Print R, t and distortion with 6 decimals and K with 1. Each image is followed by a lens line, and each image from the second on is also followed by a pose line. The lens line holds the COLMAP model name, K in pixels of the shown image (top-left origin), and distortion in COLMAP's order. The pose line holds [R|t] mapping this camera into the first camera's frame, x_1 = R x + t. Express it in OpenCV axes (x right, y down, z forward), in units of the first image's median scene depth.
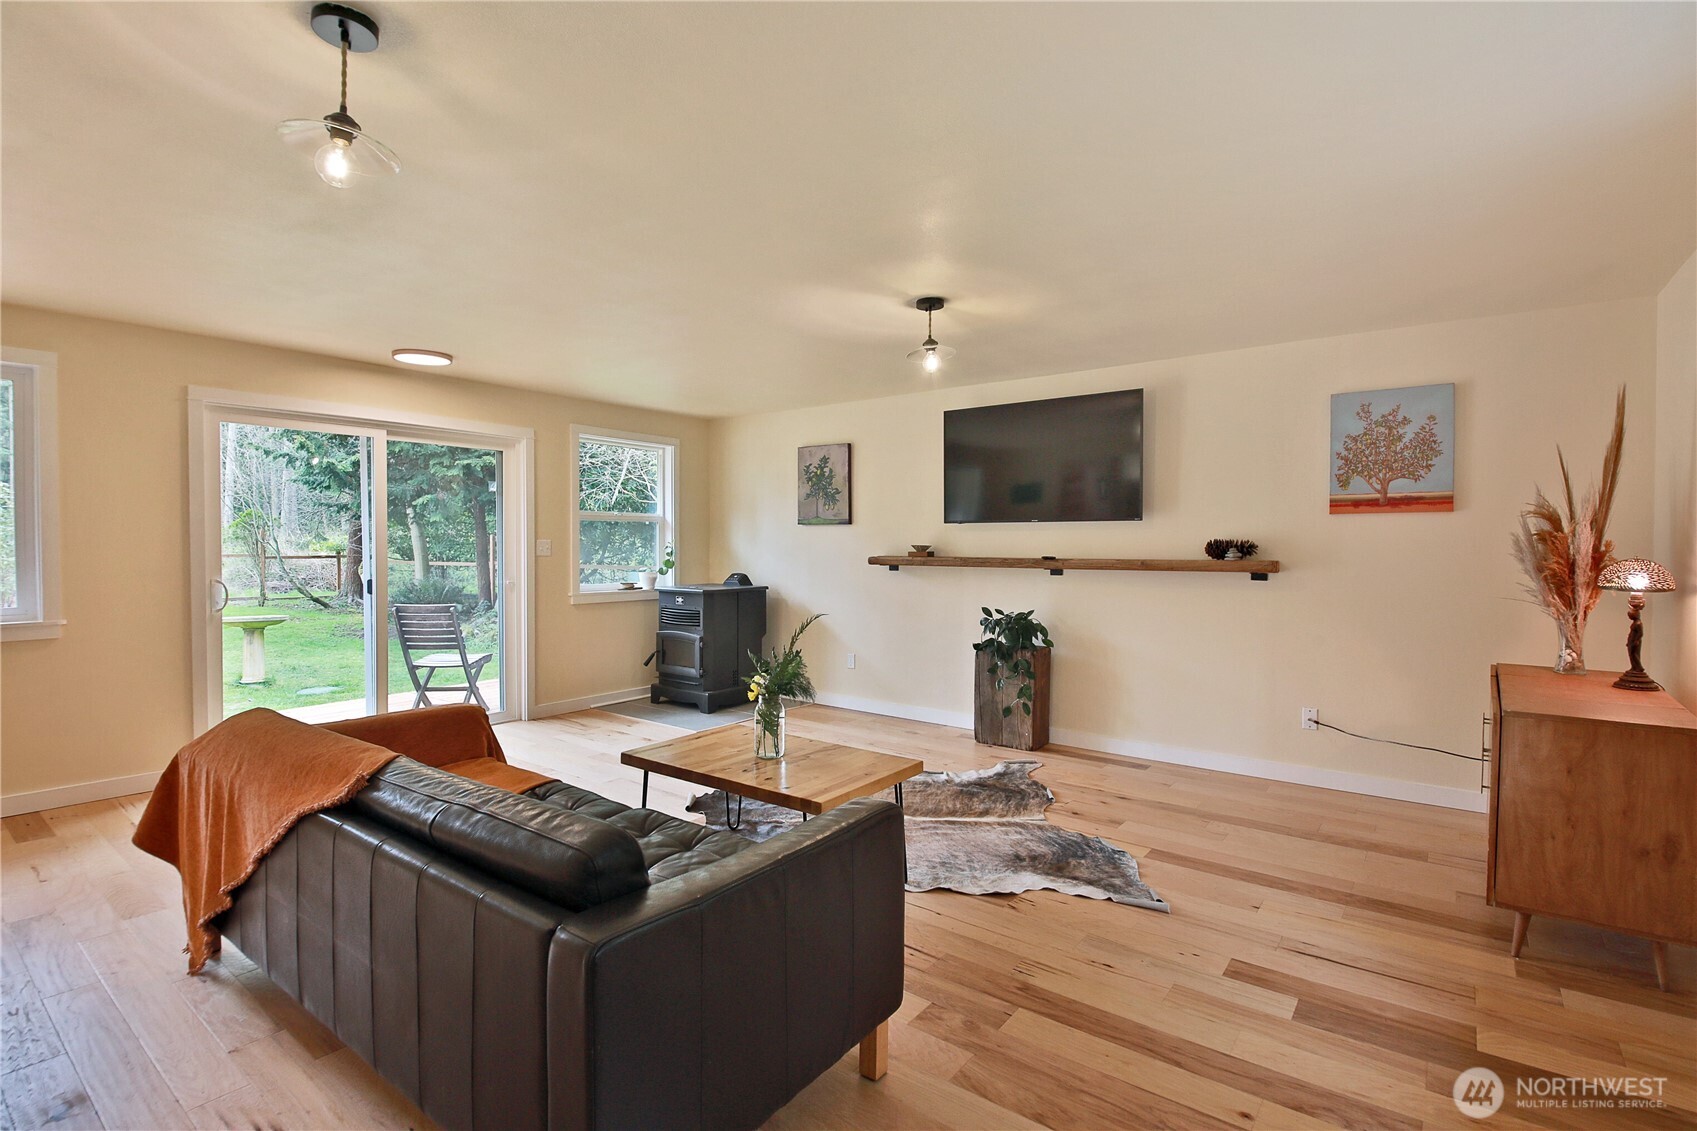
lens RADIAL K [[806.1, 0, 848.5], [0, 806.1, 565.5], [0, 0, 1]] dist [-0.000986, -0.000534]
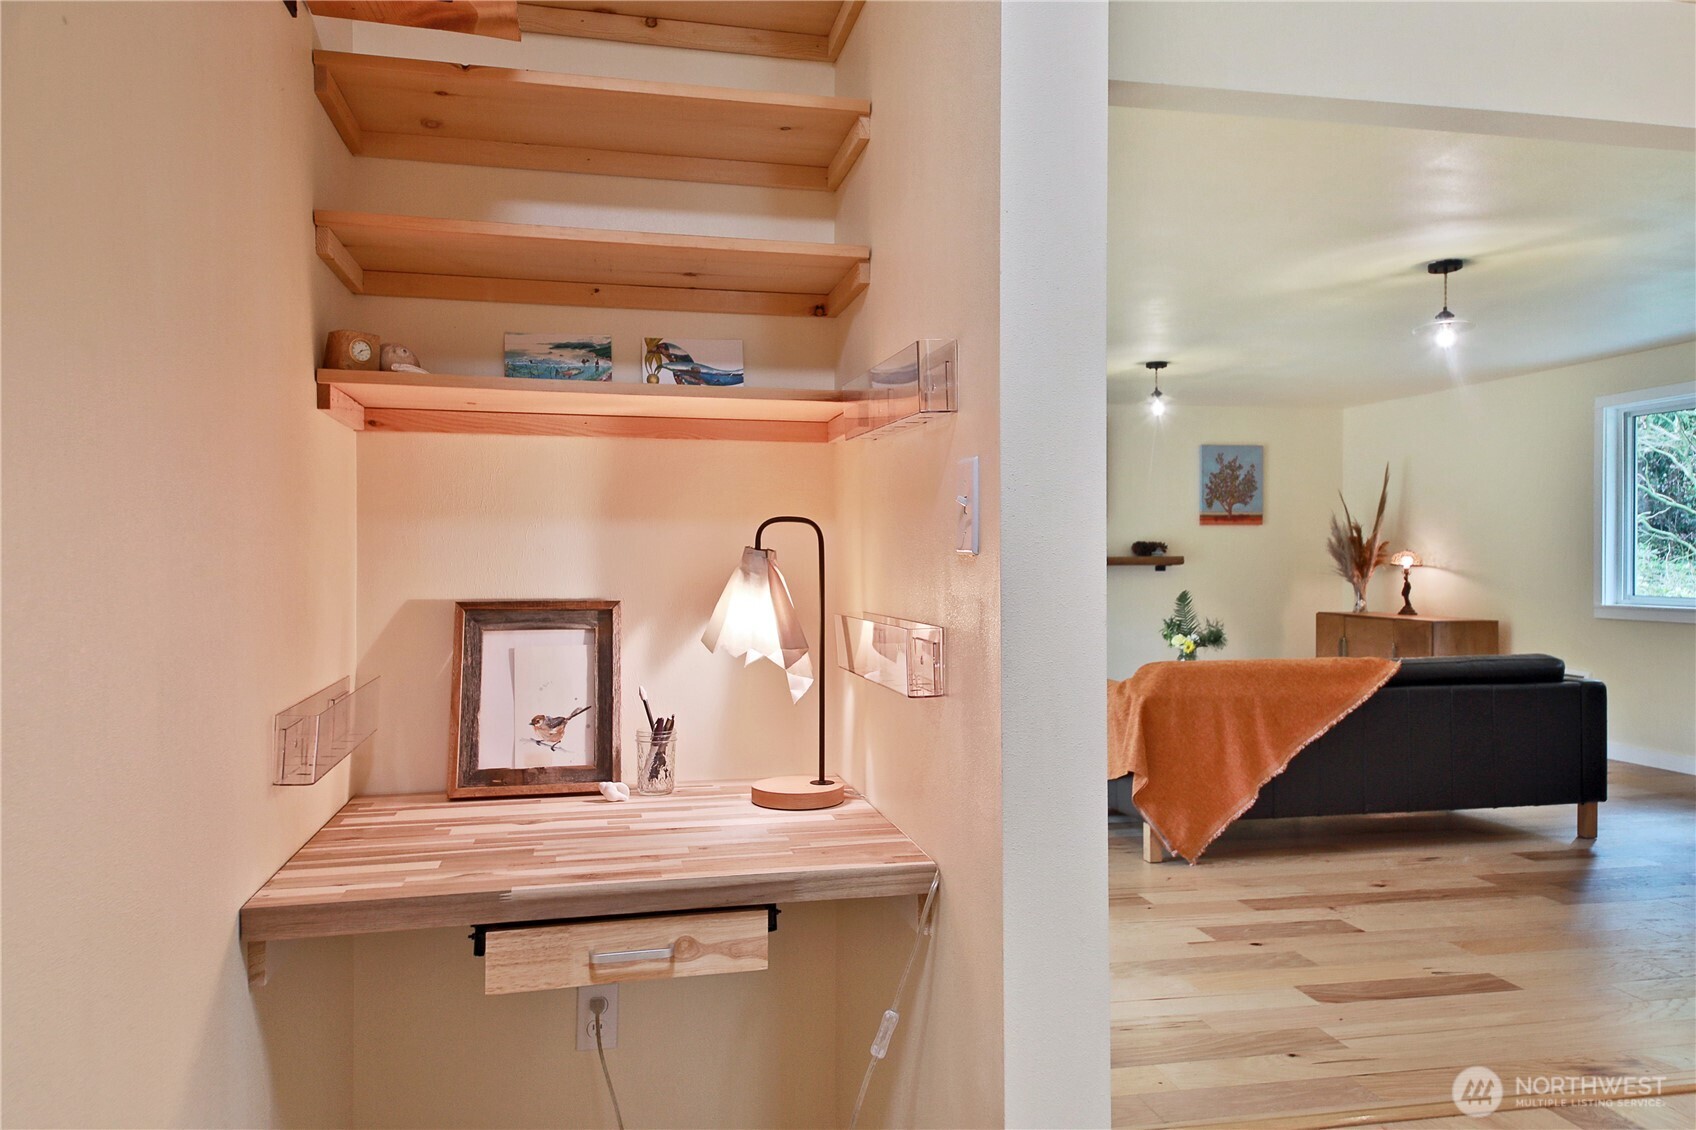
lens RADIAL K [[1150.5, 0, 848.0], [0, 1150.5, 565.0], [0, 0, 1]] dist [0.043146, -0.001055]
pose [[0.637804, -0.003770, 0.770189, -1.474607], [0.022913, 0.999638, -0.014082, 0.025416], [-0.769857, 0.026628, 0.637660, 0.147091]]
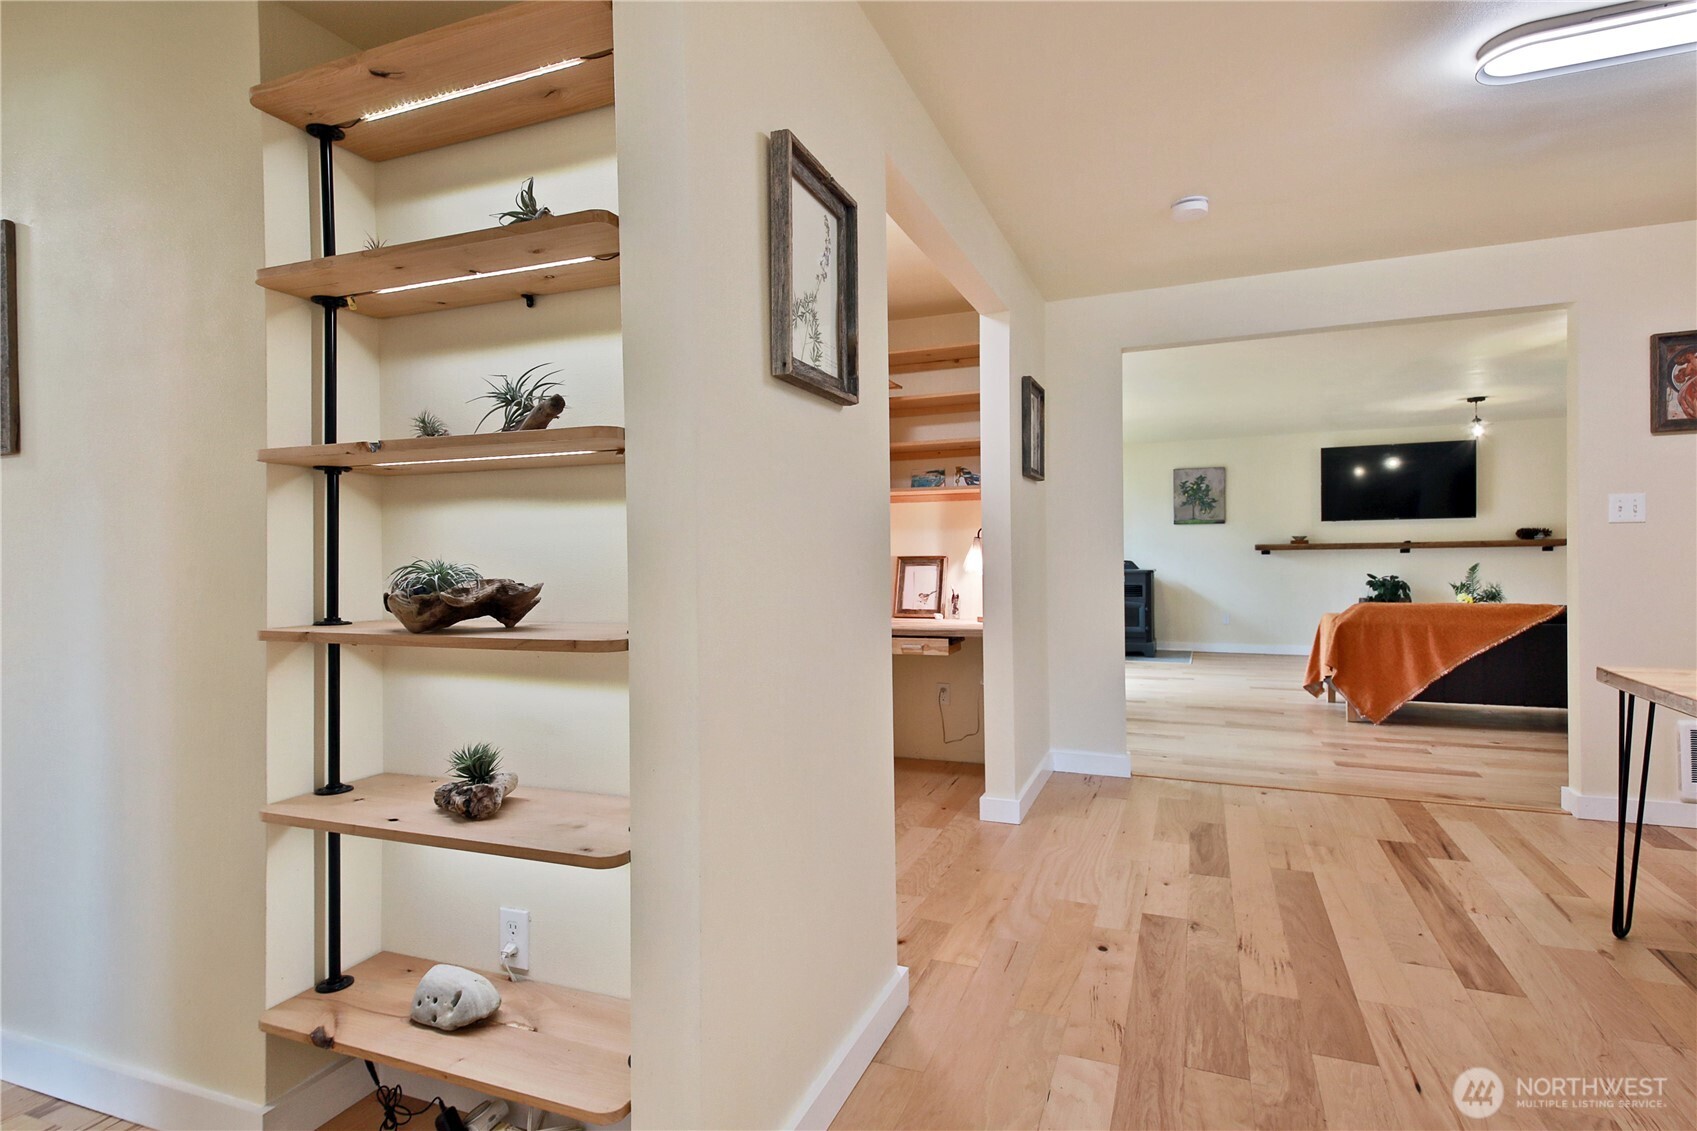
lens RADIAL K [[882.6, 0, 848.5], [0, 882.6, 565.5], [0, 0, 1]] dist [0.023956, -0.000561]
pose [[0.964378, -0.014029, 0.264156, -1.576151], [0.020276, 0.999575, -0.020936, 0.064425], [-0.263750, 0.025546, 0.964253, -0.512442]]
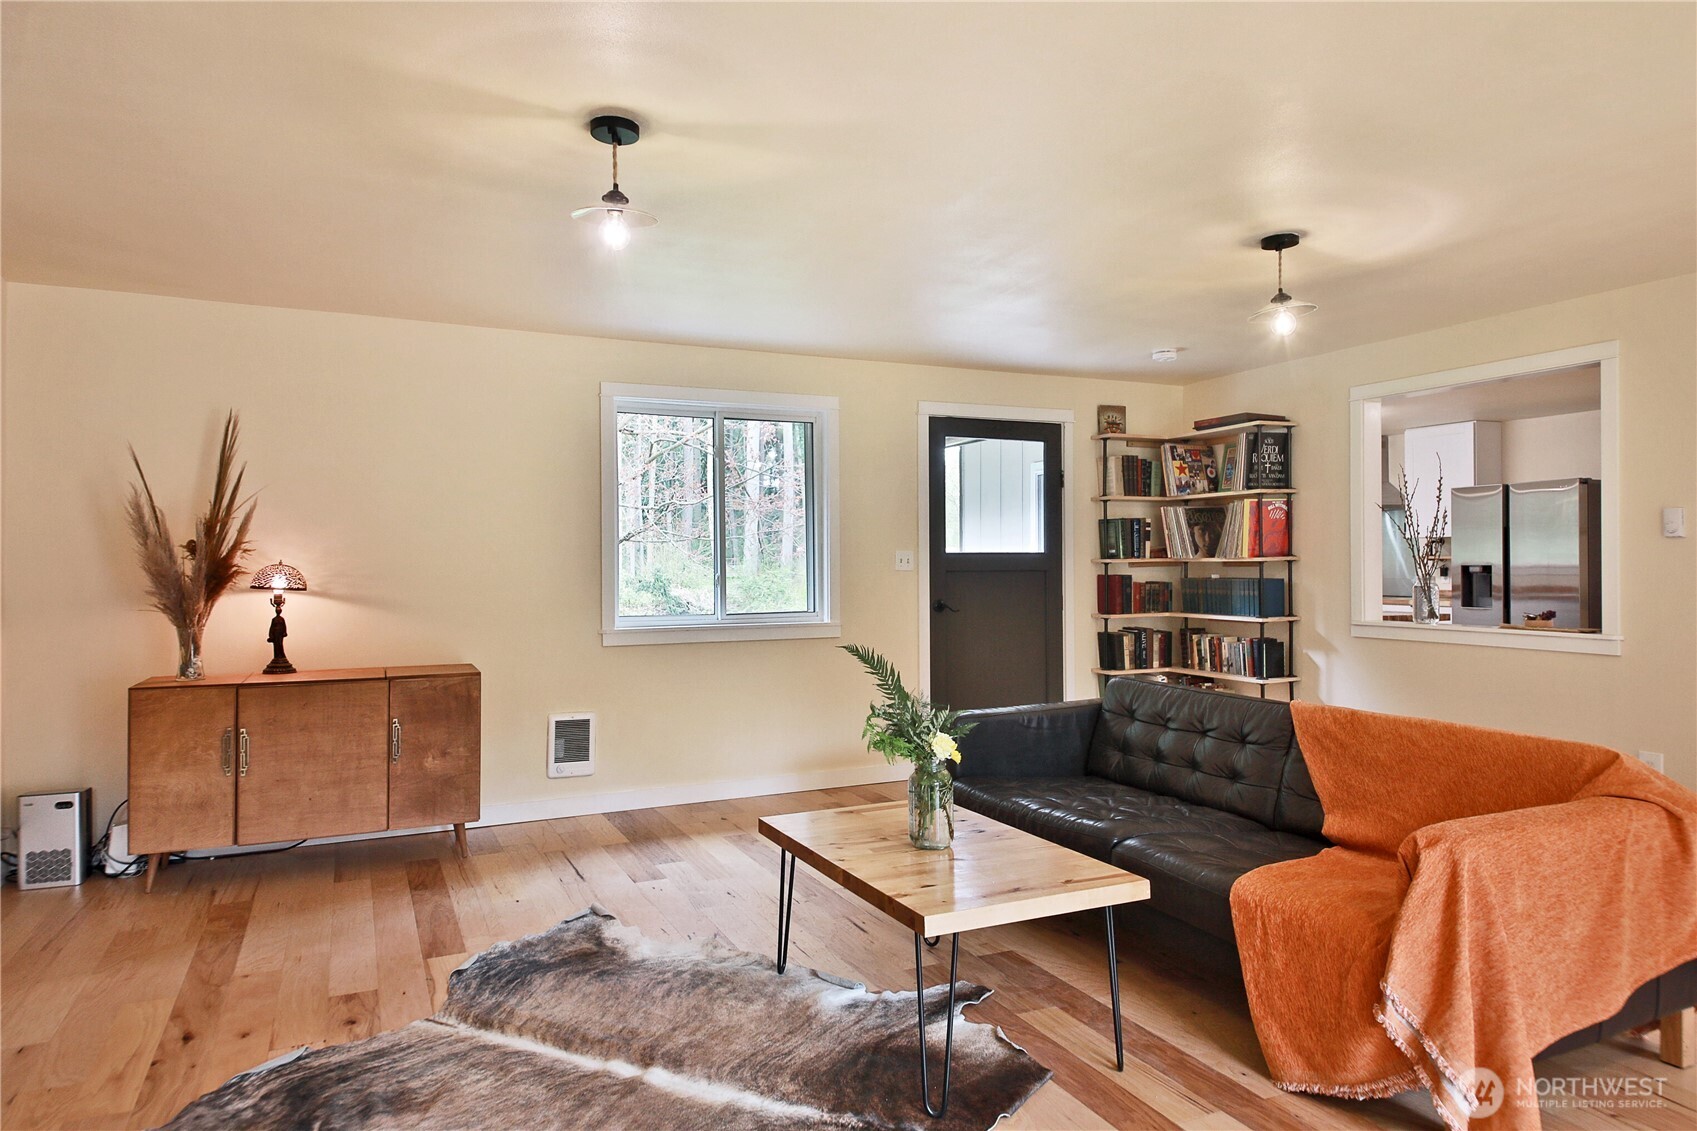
lens RADIAL K [[1049.6, 0, 848.5], [0, 1049.6, 565.5], [0, 0, 1]] dist [0.050382, -0.001473]
pose [[-0.888384, 0.003133, 0.459090, -0.337593], [0.015656, 0.999602, 0.023475, -0.020019], [-0.458834, 0.028043, -0.888079, 1.367879]]
